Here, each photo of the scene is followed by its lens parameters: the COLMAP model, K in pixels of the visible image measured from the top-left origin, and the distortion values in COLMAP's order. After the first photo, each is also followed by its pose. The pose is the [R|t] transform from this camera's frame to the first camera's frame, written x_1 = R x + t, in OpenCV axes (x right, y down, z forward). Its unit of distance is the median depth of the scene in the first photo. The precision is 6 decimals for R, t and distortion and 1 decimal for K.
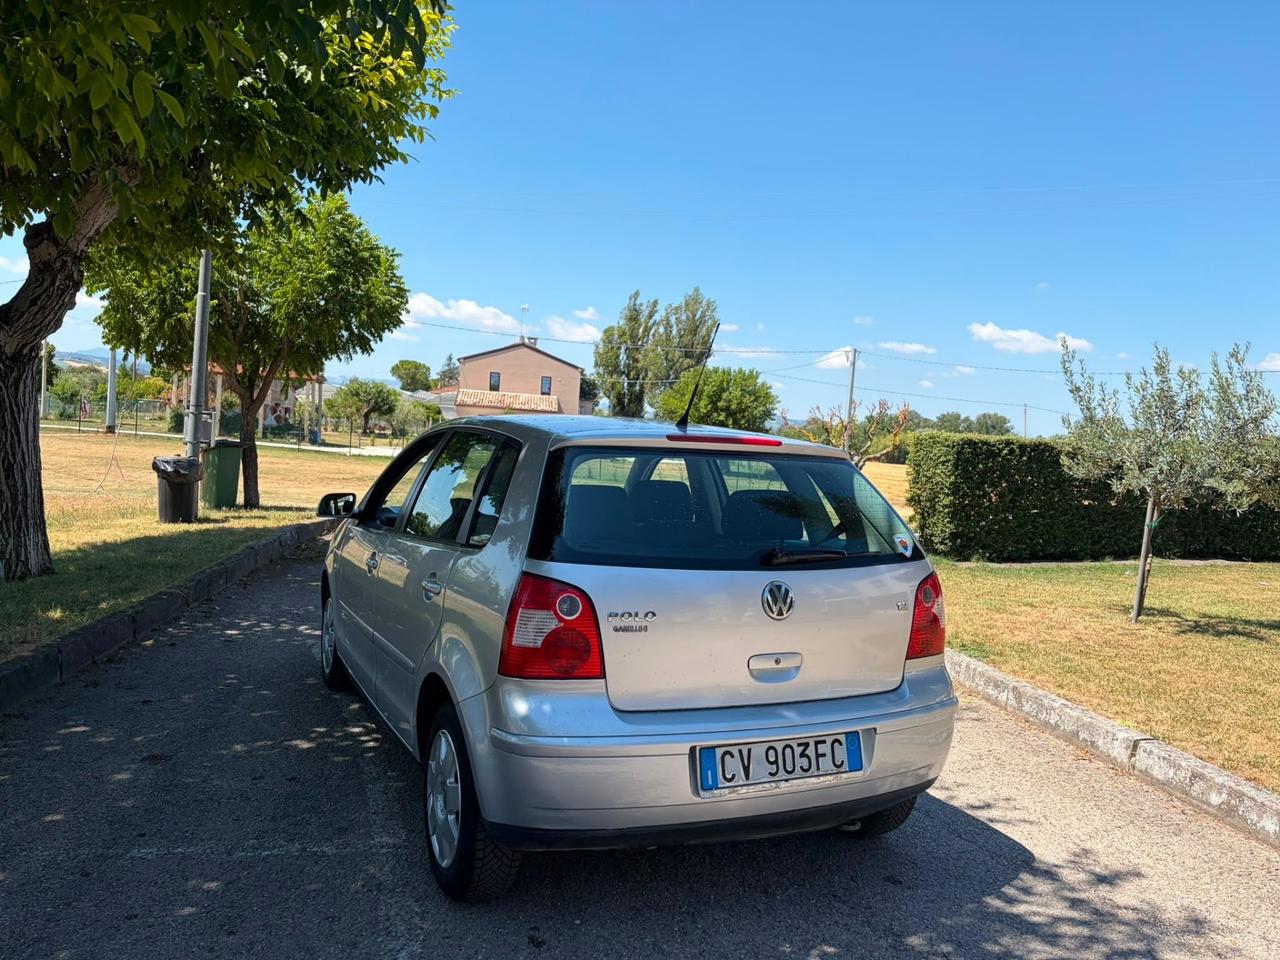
lens RADIAL K [[966.0, 0, 651.3], [0, 966.0, 493.6], [0, 0, 1]] dist [0.052221, -0.052434]
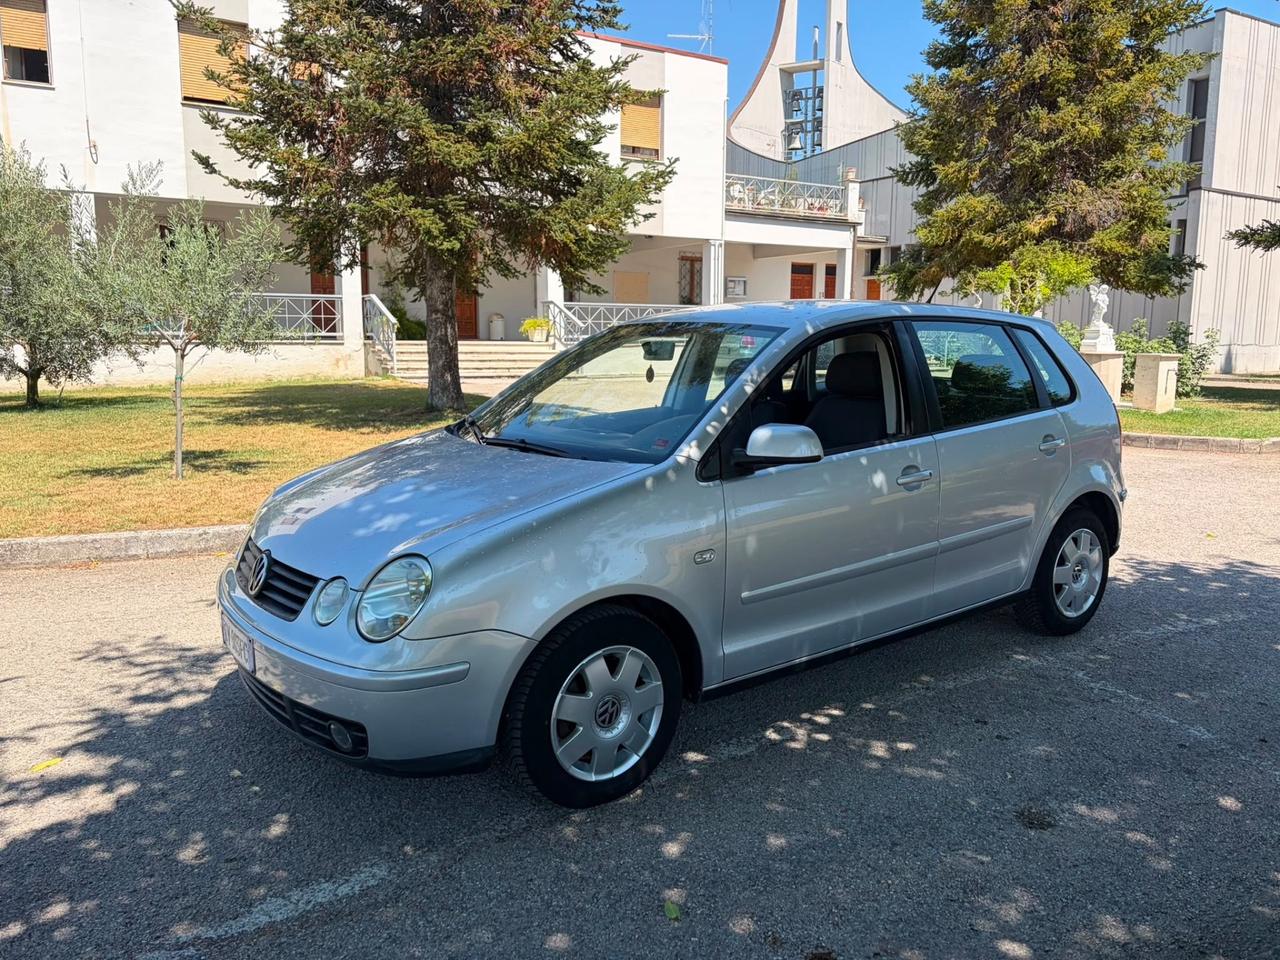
lens RADIAL K [[966.0, 0, 647.2], [0, 966.0, 478.4], [0, 0, 1]] dist [0.052221, -0.052434]
pose [[-0.192822, -0.207494, 0.959044, -0.622354], [0.039486, 0.974954, 0.218875, -0.074044], [-0.980439, 0.080073, -0.179800, 0.801069]]
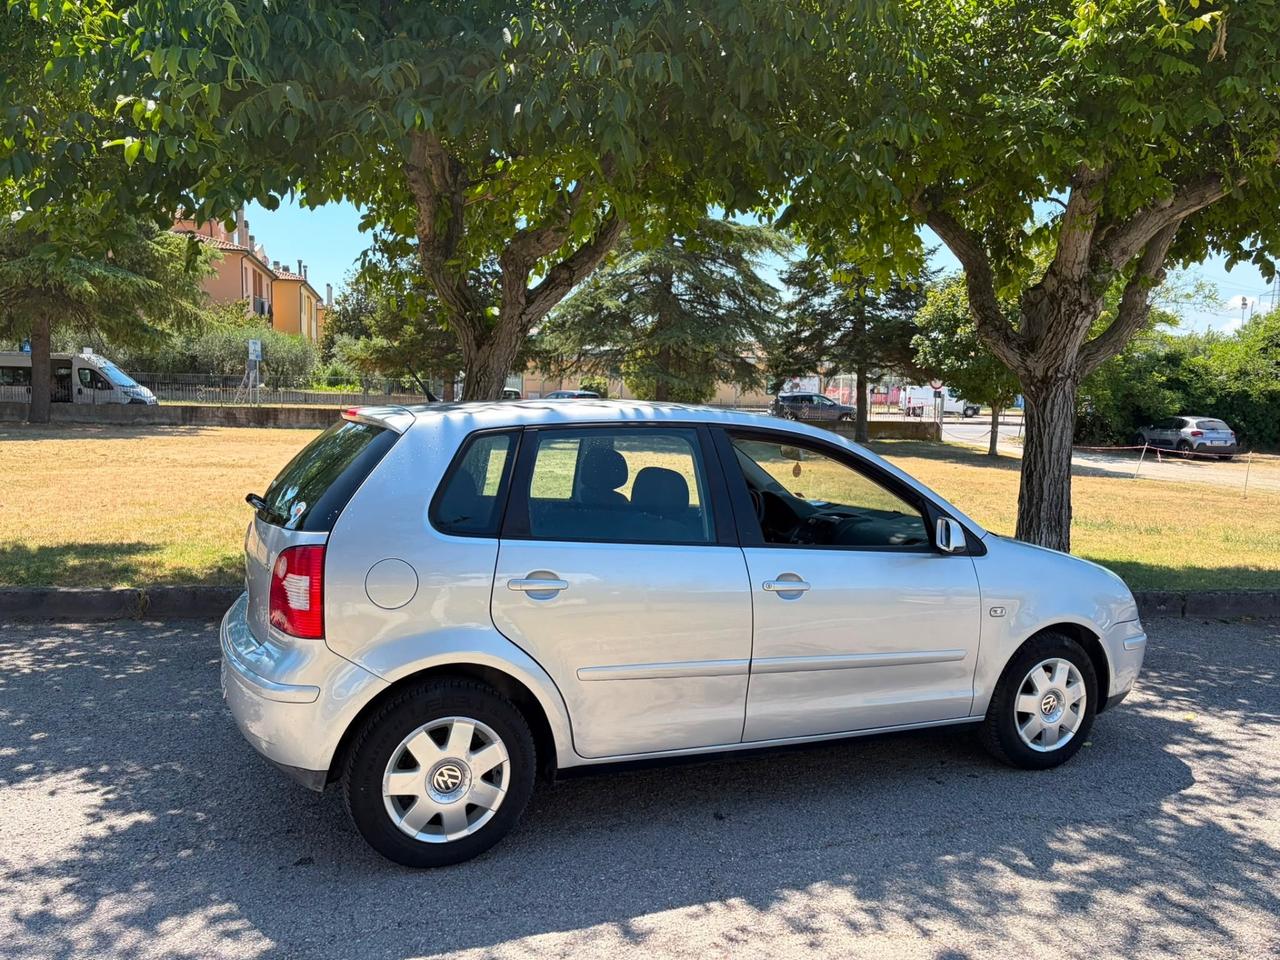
lens RADIAL K [[966.0, 0, 651.7], [0, 966.0, 488.7], [0, 0, 1]] dist [0.052221, -0.052434]
pose [[-0.021517, 0.035504, -0.999138, 0.548883], [-0.083629, 0.995803, 0.037187, -0.016128], [0.996265, 0.084357, -0.018457, 0.613815]]
